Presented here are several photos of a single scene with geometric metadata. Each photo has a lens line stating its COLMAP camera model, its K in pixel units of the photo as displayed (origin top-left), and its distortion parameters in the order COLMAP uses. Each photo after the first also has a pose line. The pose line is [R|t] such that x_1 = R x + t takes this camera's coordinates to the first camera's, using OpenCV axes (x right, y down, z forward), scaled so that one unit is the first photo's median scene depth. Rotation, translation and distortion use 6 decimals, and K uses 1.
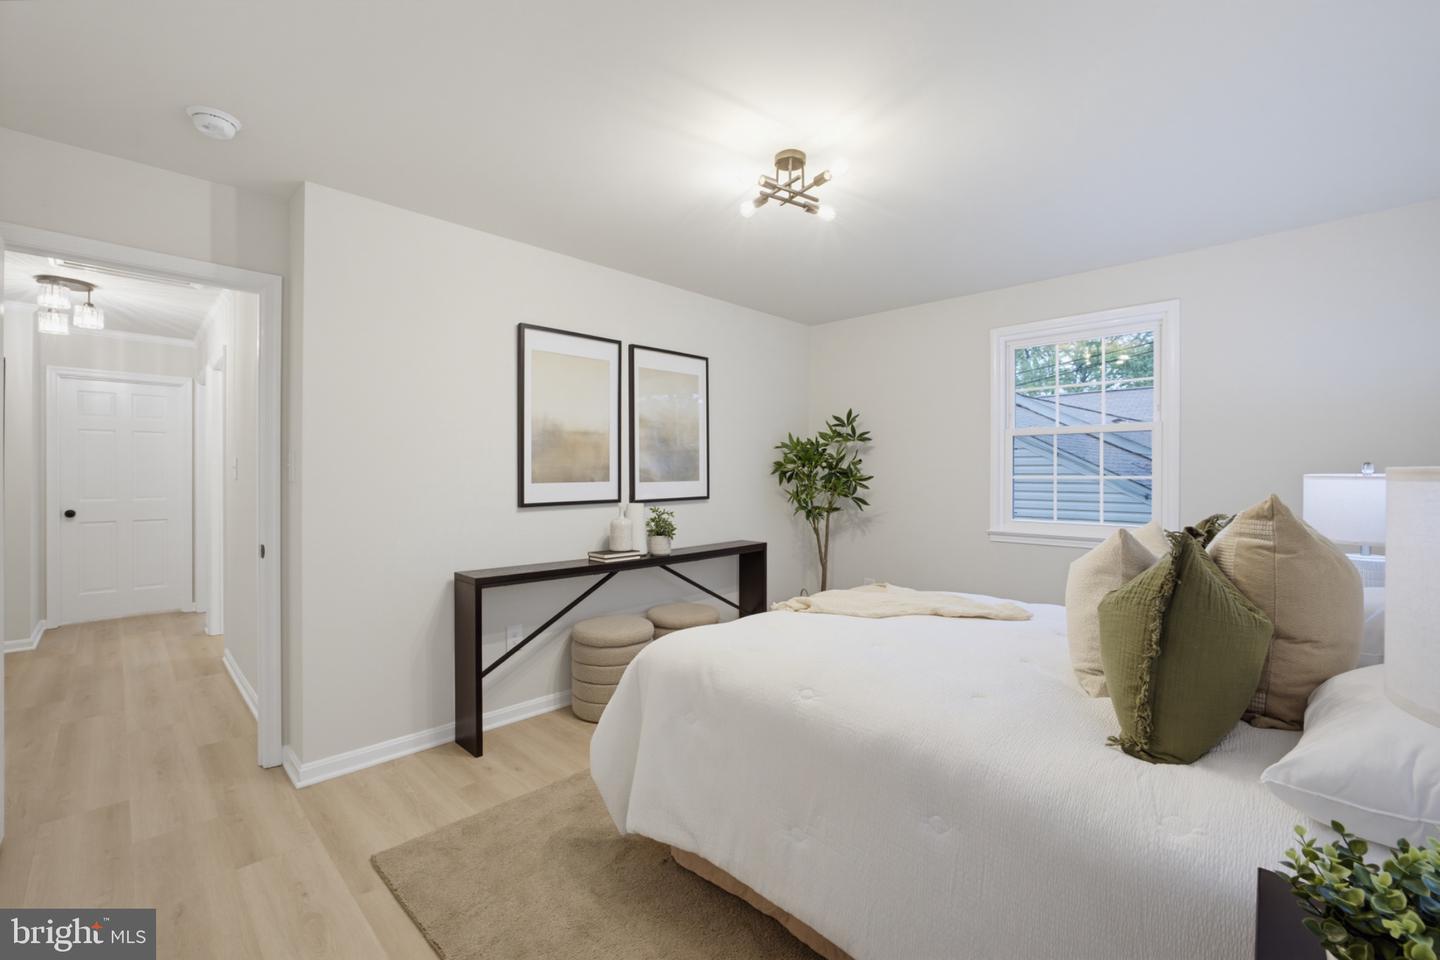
lens RADIAL K [[615.8, 0, 724.0], [0, 615.8, 477.7], [0, 0, 1]] dist [-0.002641, 0.010051]
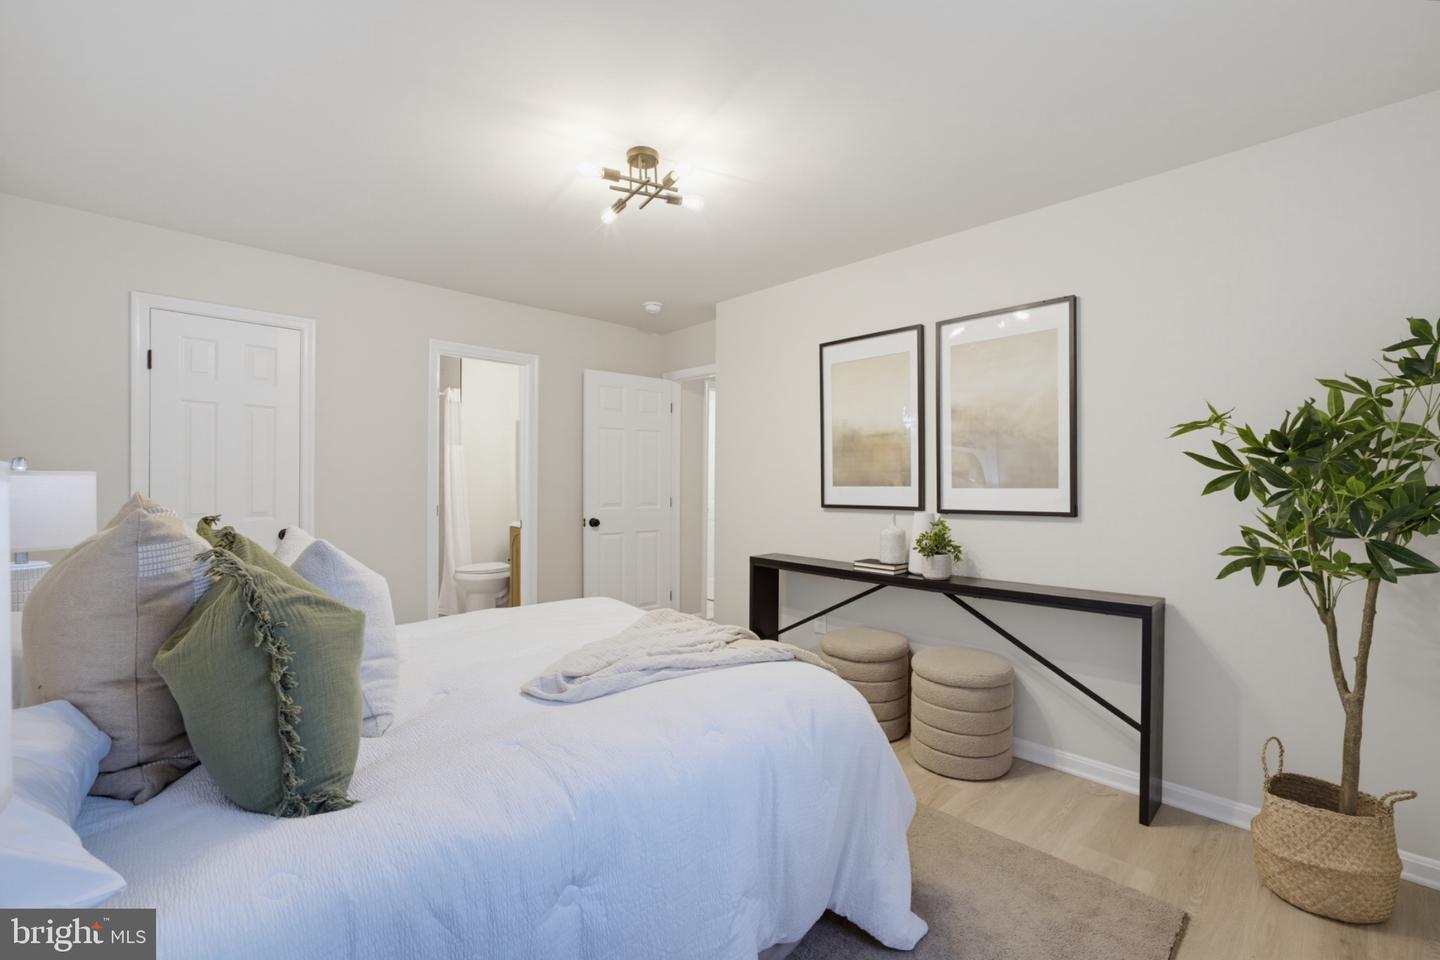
lens RADIAL K [[615.8, 0, 724.0], [0, 615.8, 477.7], [0, 0, 1]] dist [-0.002641, 0.010051]
pose [[-0.023018, -0.003526, -0.999729, 0.729011], [-0.007515, 0.999966, -0.003354, -0.000877], [0.999707, 0.007436, -0.023044, 0.770913]]
